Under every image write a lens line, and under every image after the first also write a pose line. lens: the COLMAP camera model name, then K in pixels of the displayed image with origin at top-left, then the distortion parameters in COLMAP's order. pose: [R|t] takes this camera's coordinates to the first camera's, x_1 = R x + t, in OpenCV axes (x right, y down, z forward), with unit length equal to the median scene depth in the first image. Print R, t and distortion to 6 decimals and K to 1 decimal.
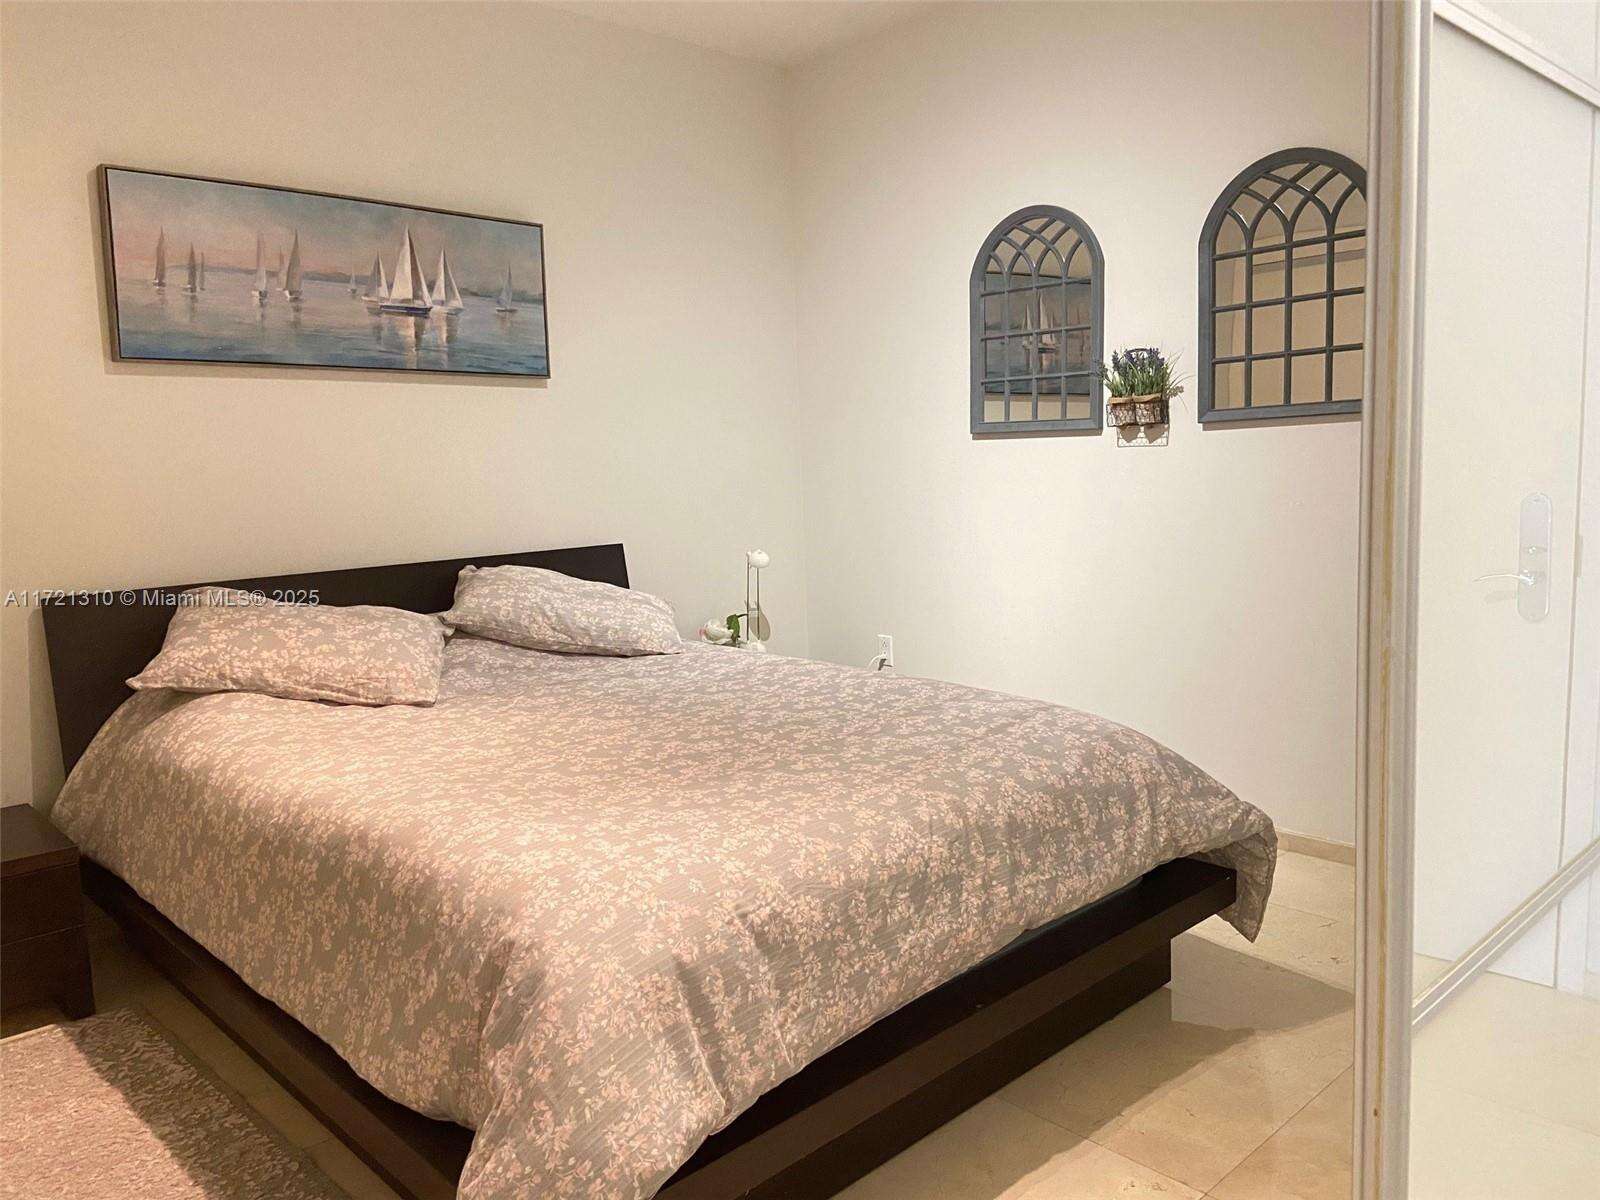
lens RADIAL K [[1221.0, 0, 798.4], [0, 1221.0, 594.2], [0, 0, 1]] dist [0.070813, -0.061063]
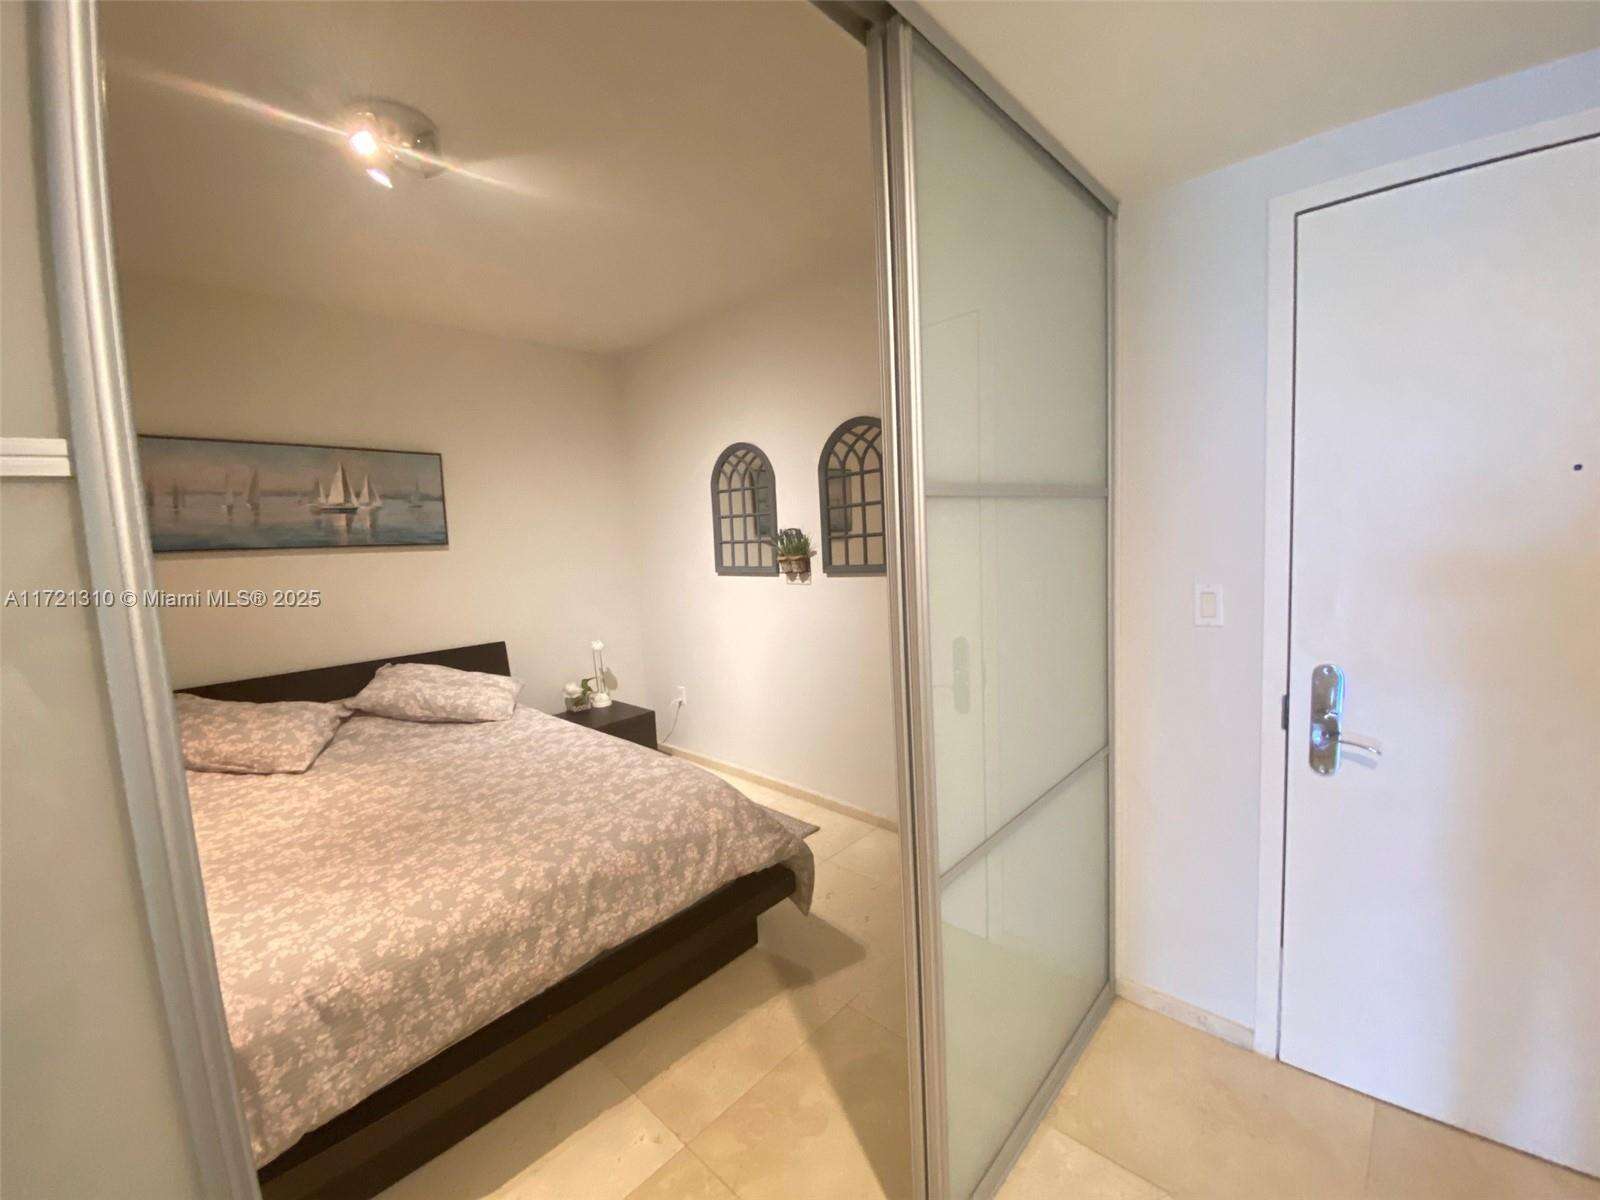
lens RADIAL K [[650.7, 0, 814.9], [0, 650.7, 590.9], [0, 0, 1]] dist [-0.020475, -0.003853]
pose [[0.996865, -0.016104, 0.077462, 0.258598], [0.018789, 0.999243, -0.034054, -0.089465], [-0.076855, 0.035403, 0.996414, 0.119419]]
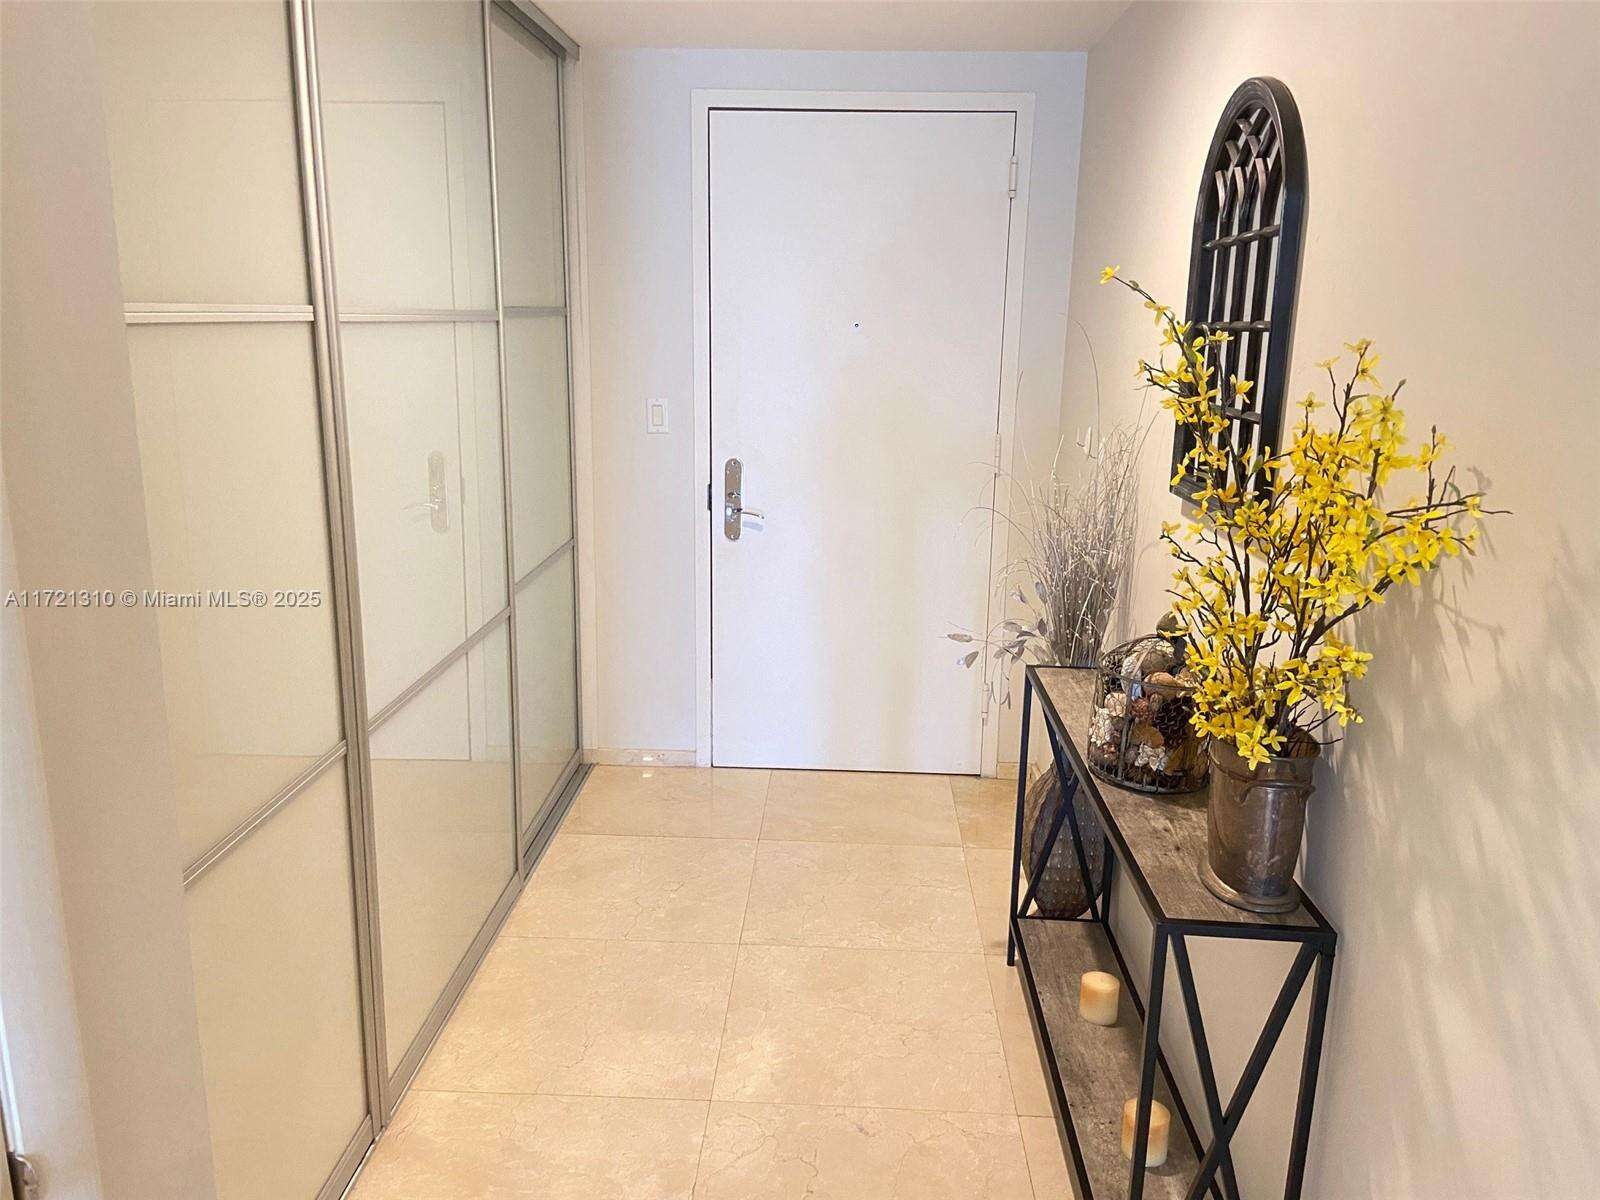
lens RADIAL K [[1221.0, 0, 792.9], [0, 1221.0, 599.2], [0, 0, 1]] dist [0.070813, -0.061063]
pose [[0.717873, -0.108746, 0.687628, -1.944907], [0.040019, 0.992537, 0.115188, 0.162423], [-0.695023, -0.055172, 0.716868, -2.518777]]
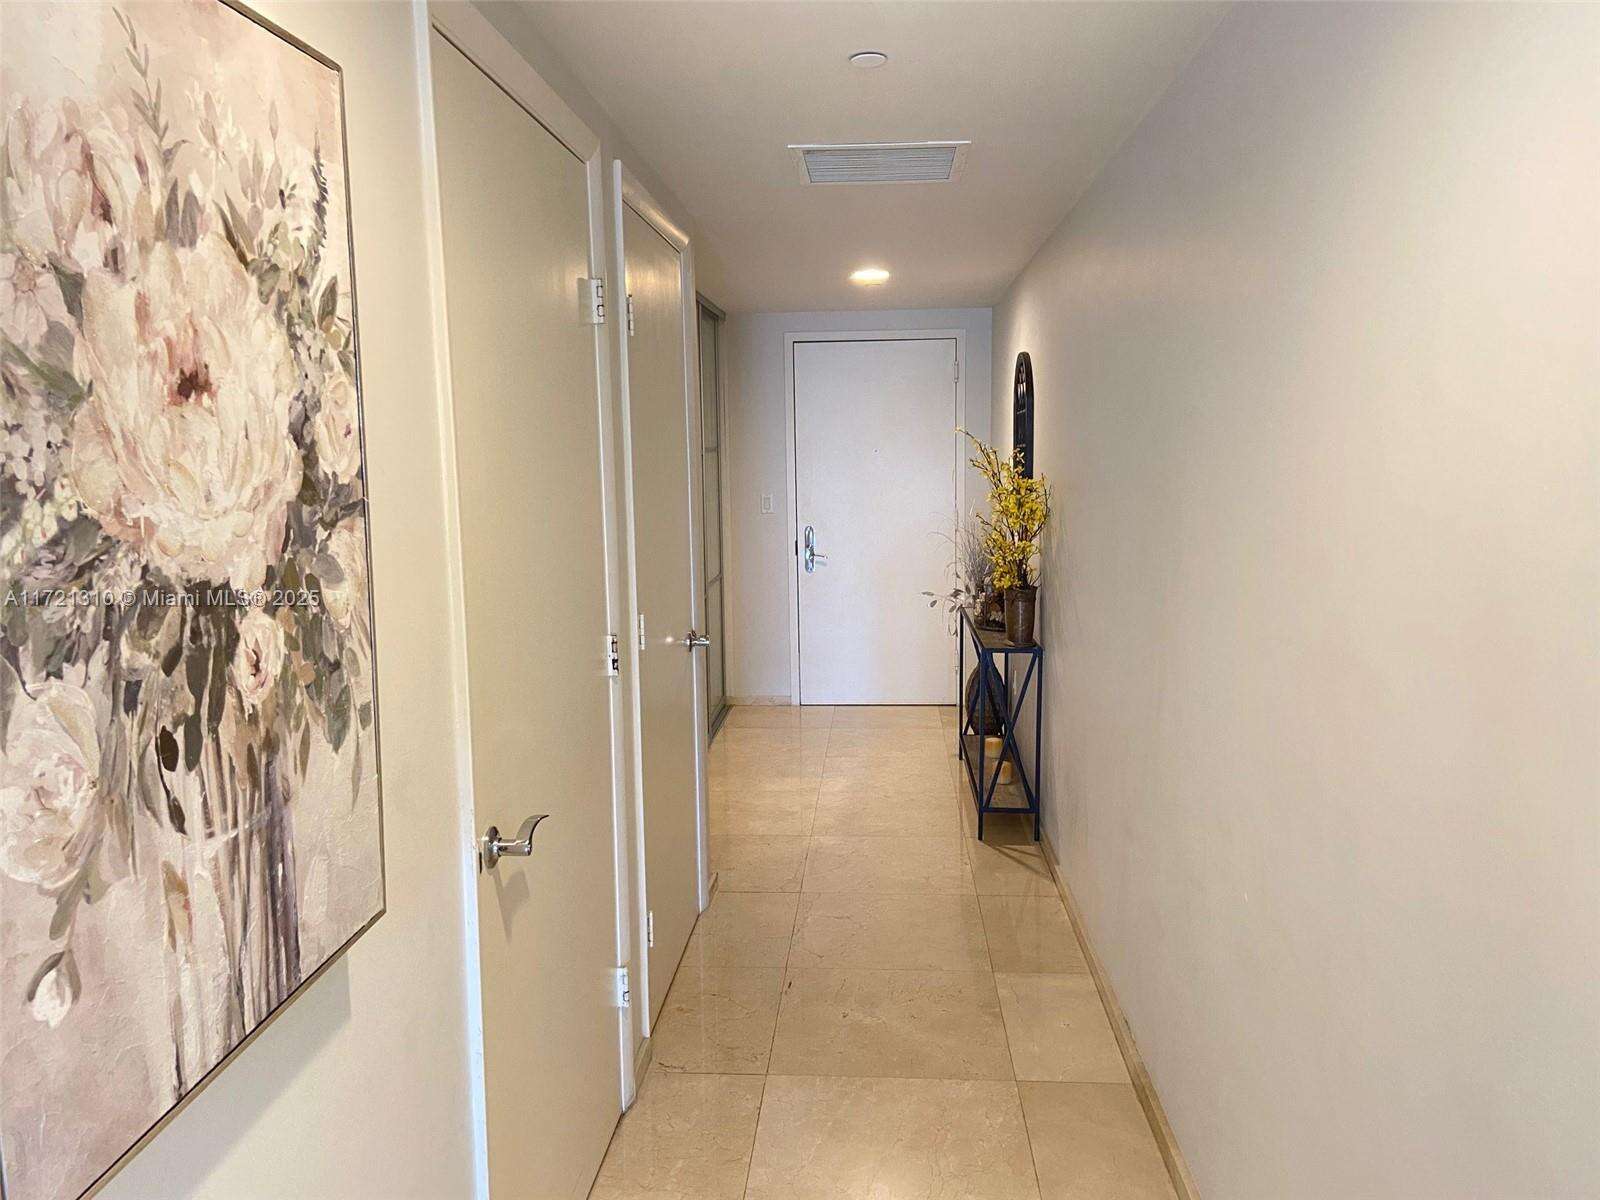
lens RADIAL K [[1221.0, 0, 802.5], [0, 1221.0, 601.1], [0, 0, 1]] dist [0.070813, -0.061063]
pose [[0.729798, -0.057325, 0.681255, -5.771934], [0.069251, 0.997552, 0.009754, 0.769939], [-0.680147, 0.040059, 0.731981, -6.175163]]
